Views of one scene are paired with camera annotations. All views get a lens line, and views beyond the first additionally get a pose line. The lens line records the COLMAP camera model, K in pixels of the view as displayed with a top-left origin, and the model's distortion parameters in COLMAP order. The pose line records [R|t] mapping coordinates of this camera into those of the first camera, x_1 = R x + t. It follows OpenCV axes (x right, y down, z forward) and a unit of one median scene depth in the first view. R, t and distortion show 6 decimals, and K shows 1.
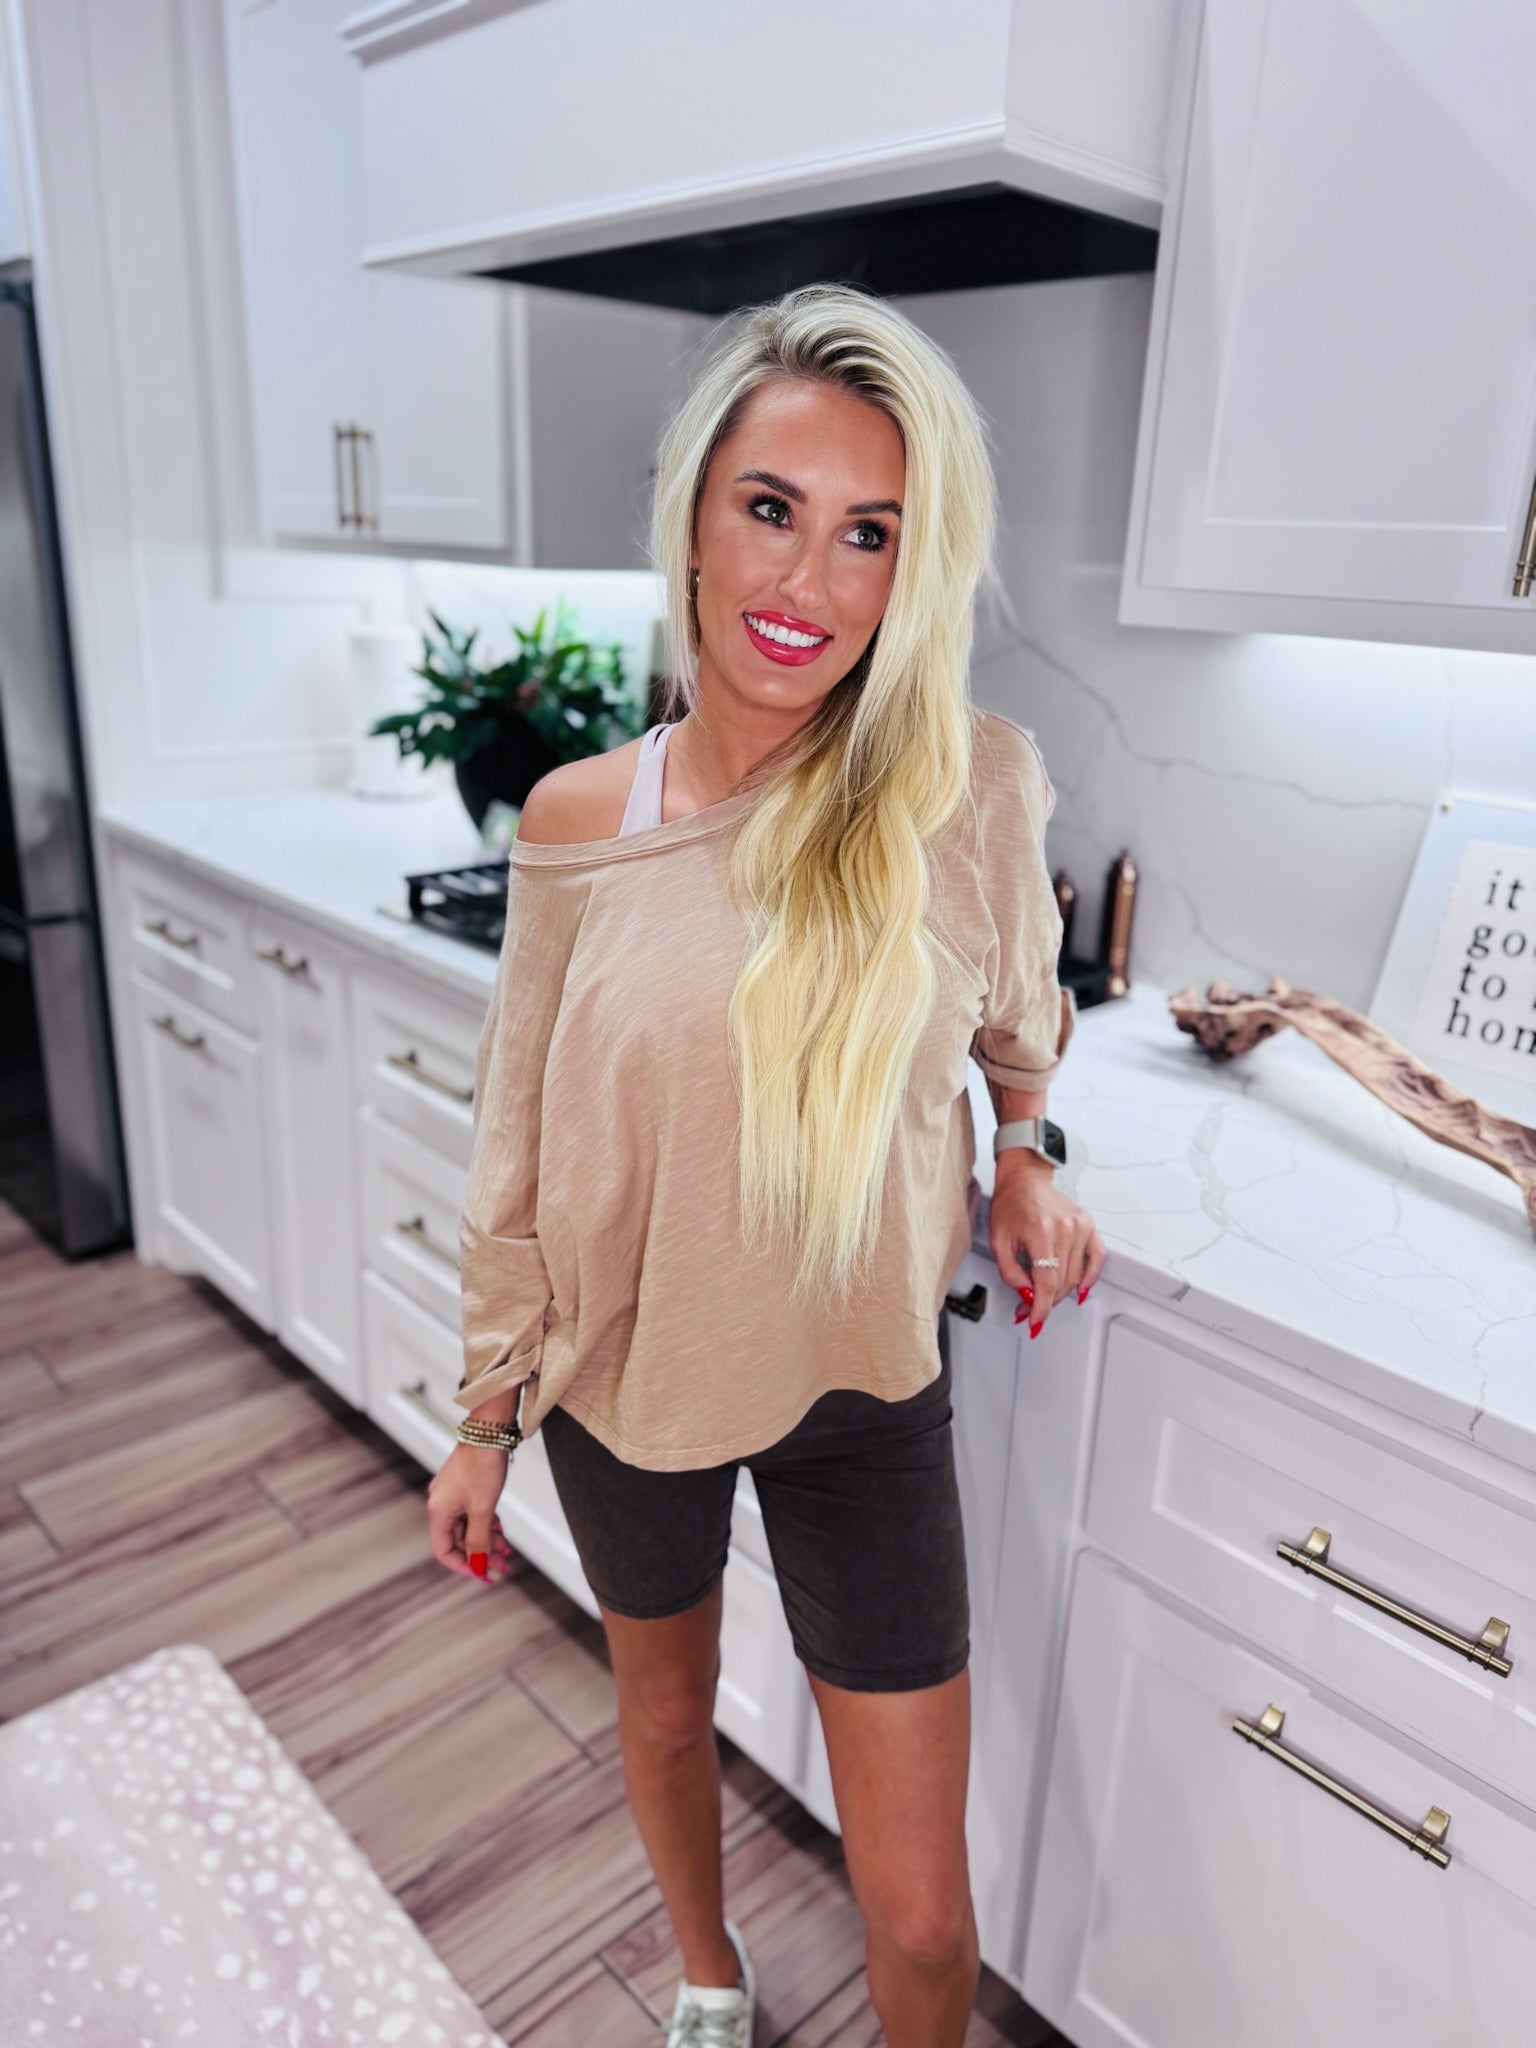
lens RADIAL K [[1494.3, 0, 776.7], [0, 1494.3, 1030.3], [0, 0, 1]] dist [0.007981, -0.003047]
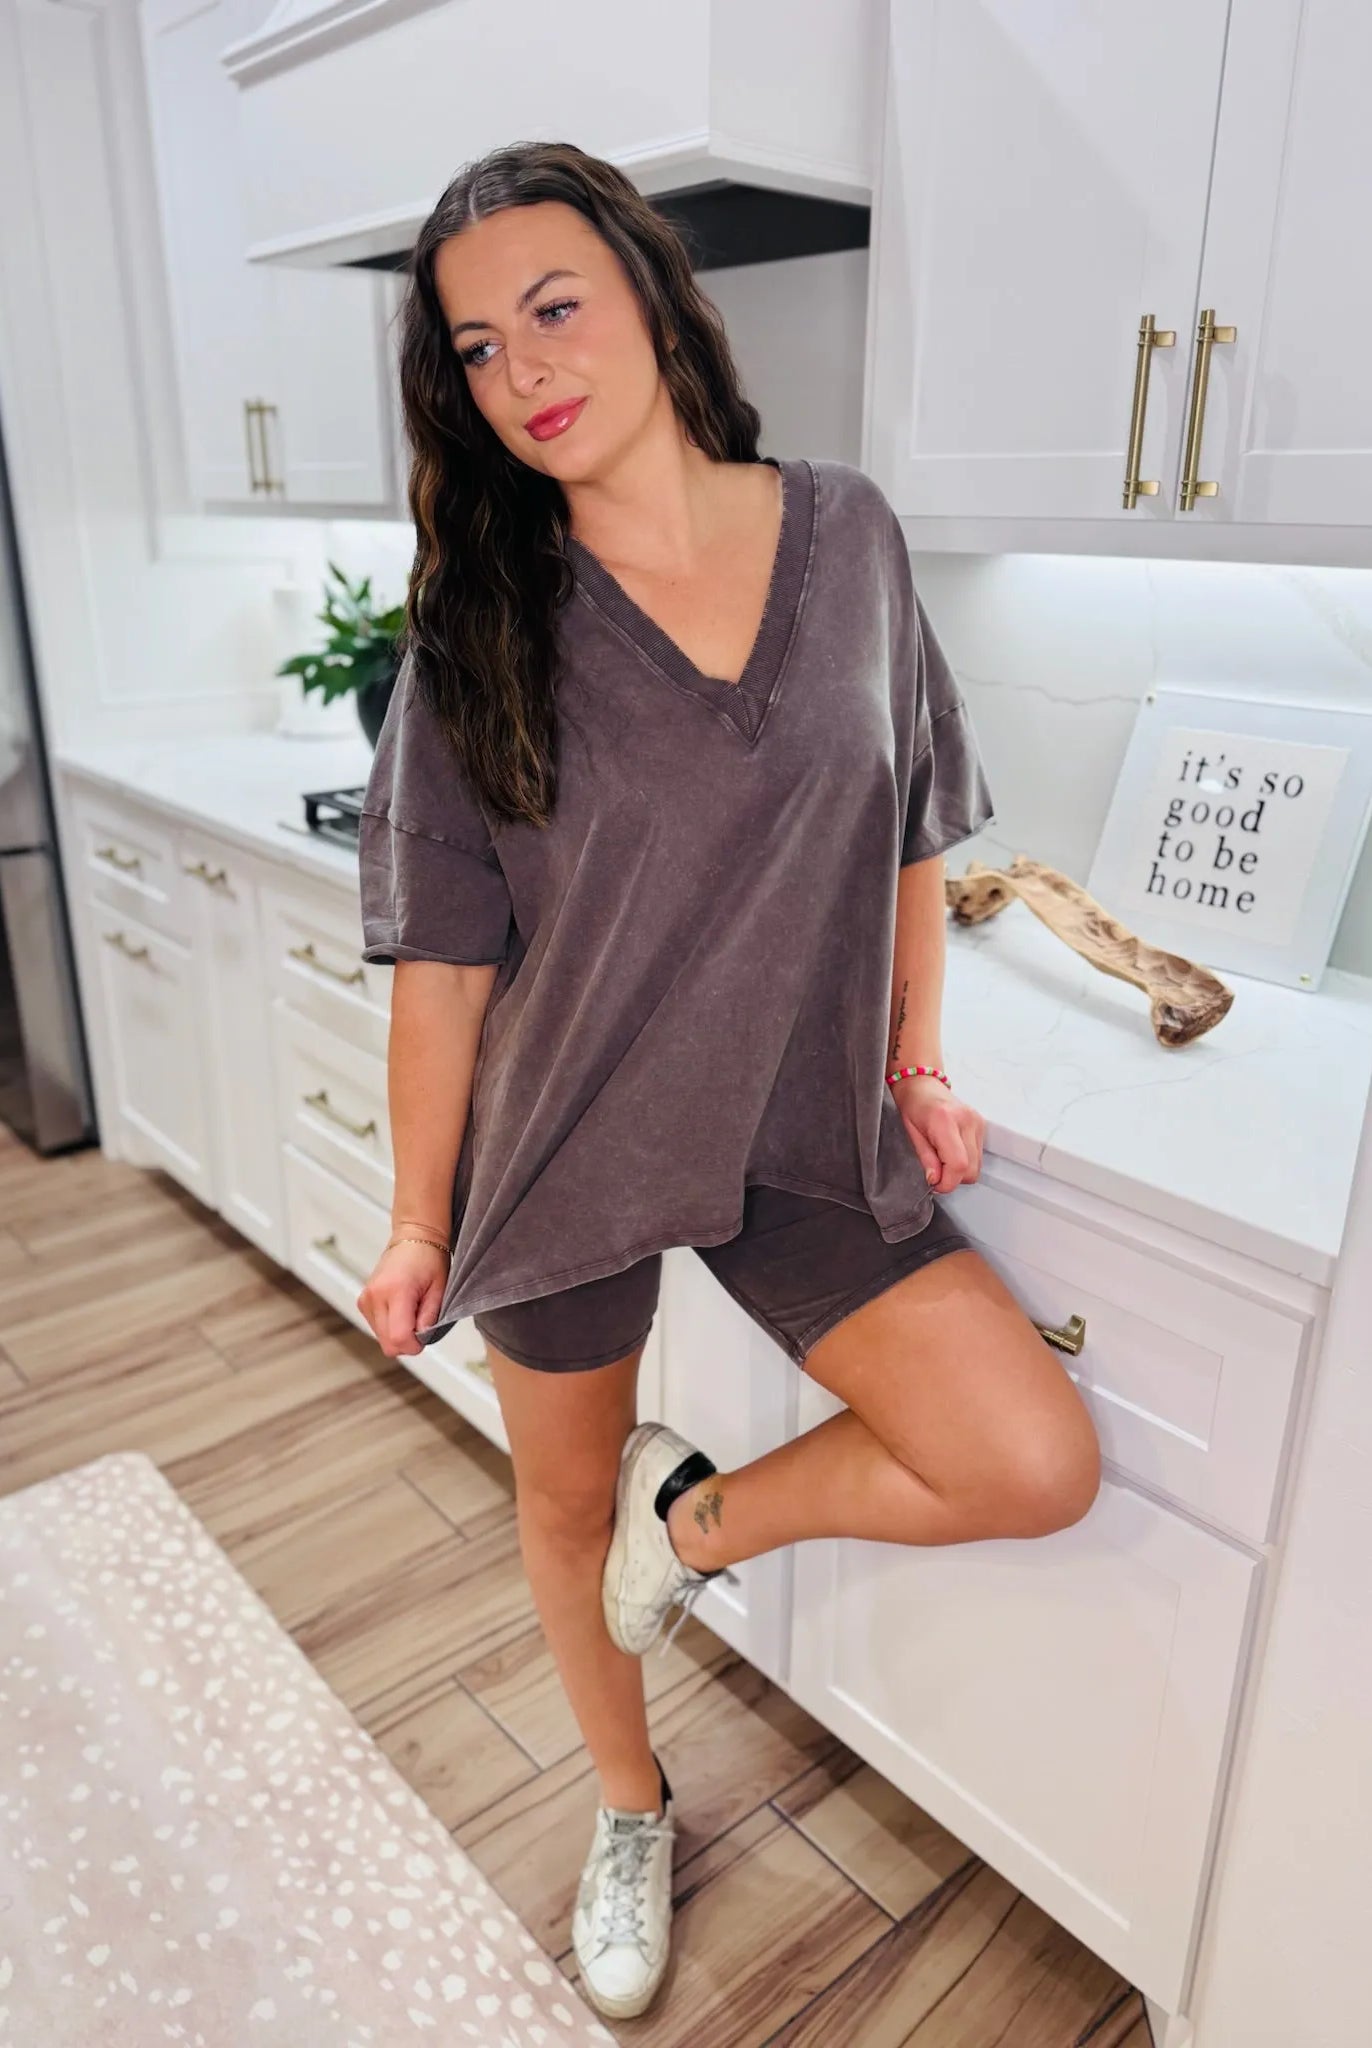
lens RADIAL K [[1480.7, 0, 691.8], [0, 1480.7, 1027.6], [0, 0, 1]] dist [0.065239, -0.080553]
pose [[0.998379, -0.013666, -0.055245, 0.118165], [0.014818, 0.999680, 0.020490, 0.060325], [0.054948, -0.021276, 0.998263, -0.143766]]
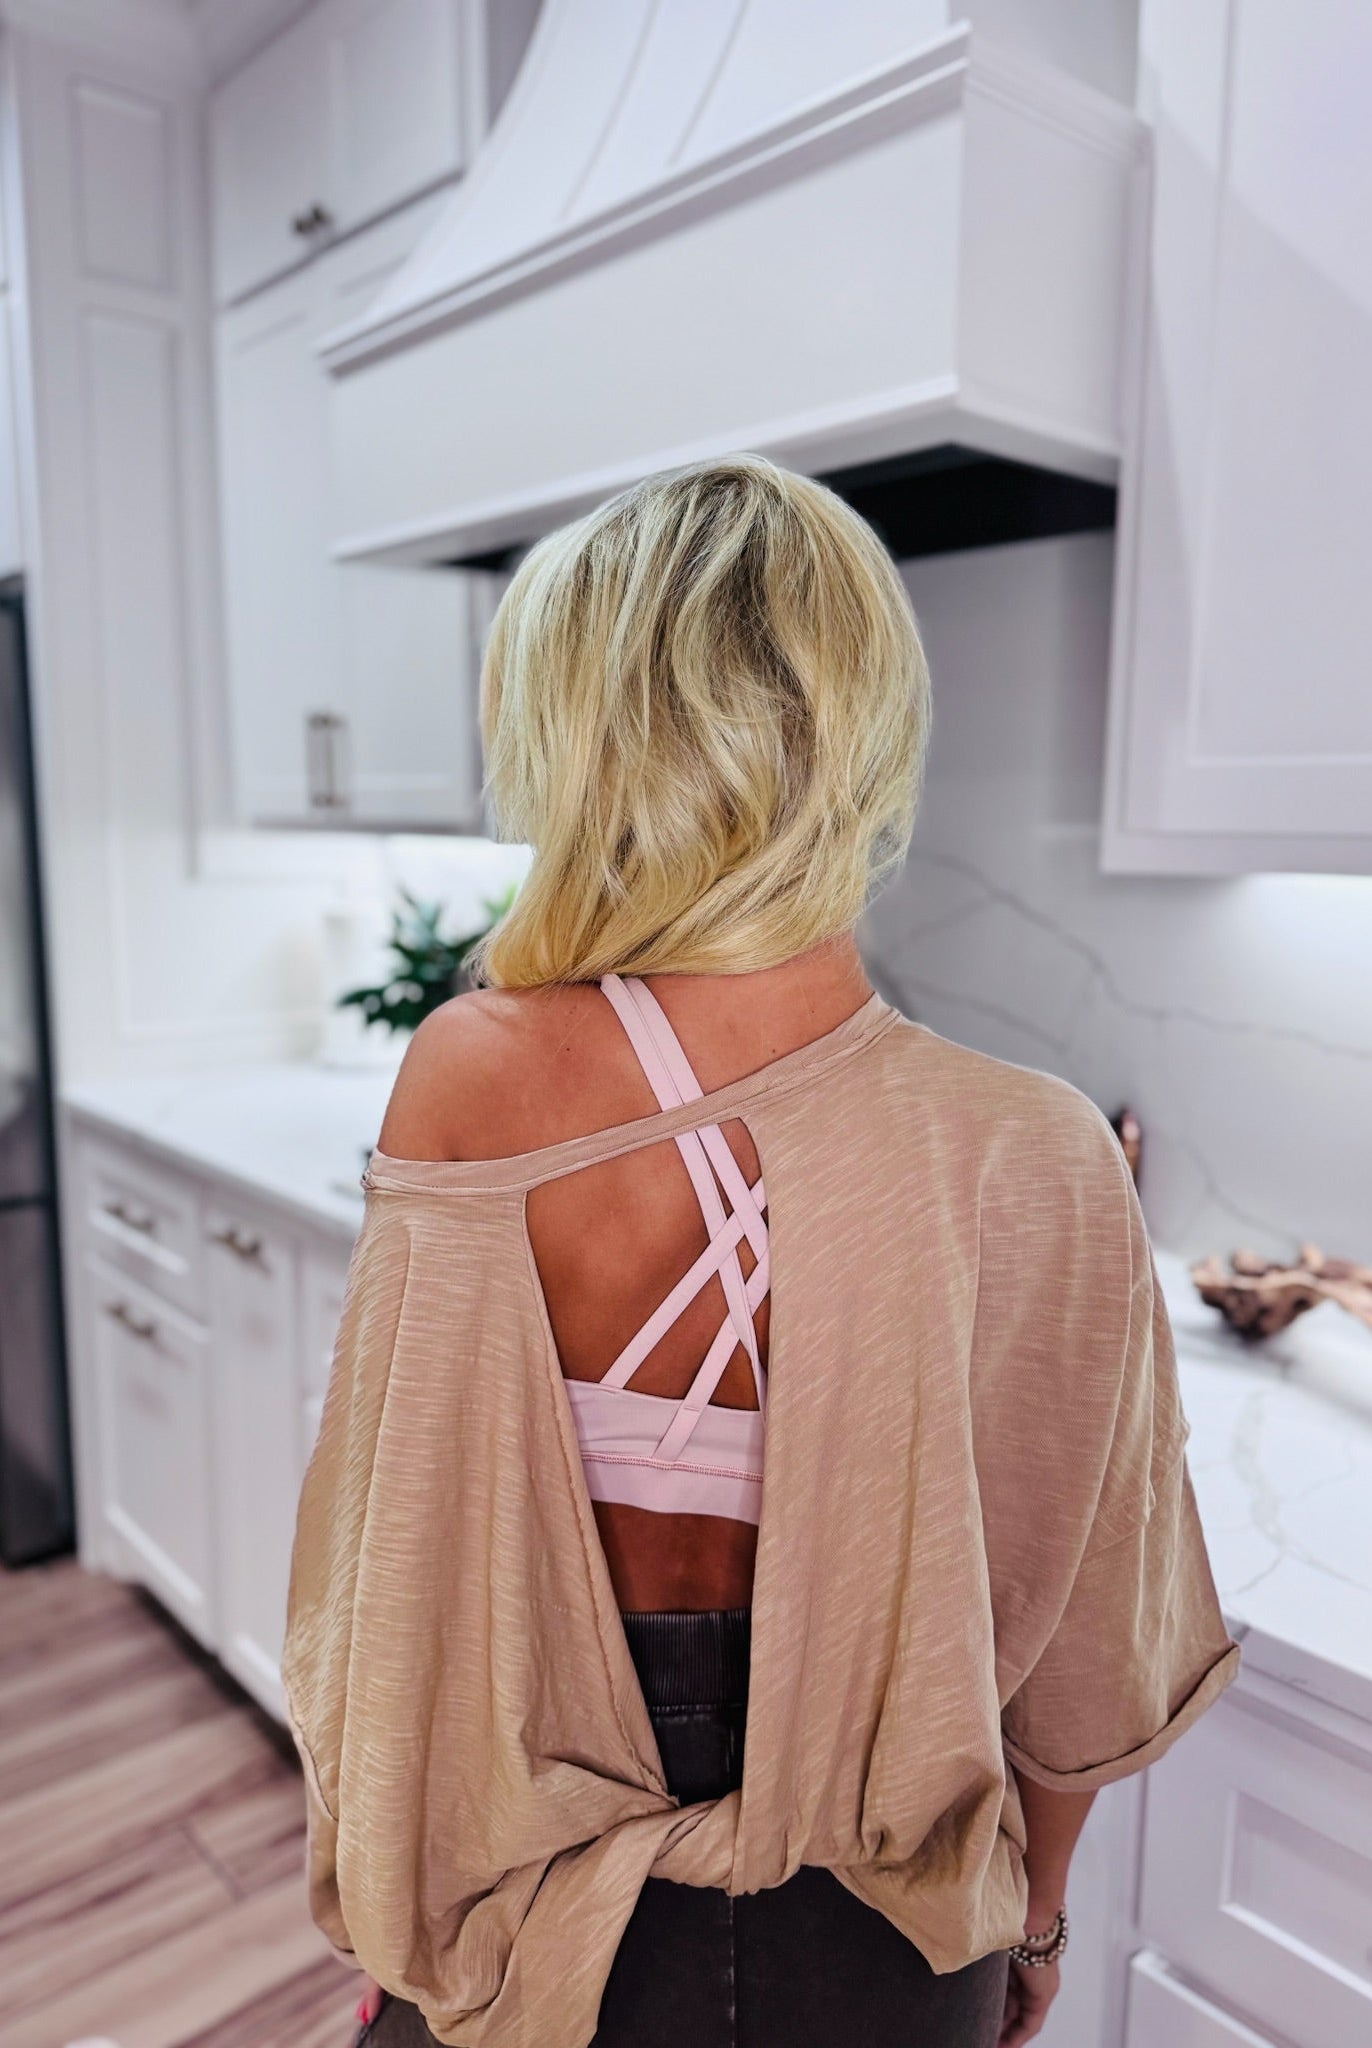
lens RADIAL K [[1500.3, 0, 686.0], [0, 1500.3, 1024.0], [0, 0, 1]] dist [-0.003712, -0.006387]
pose [[0.998518, -0.026073, -0.047774, 0.006230], [0.017100, 0.983624, -0.179419, -0.008473], [0.051670, 0.178336, 0.982612, 0.058178]]
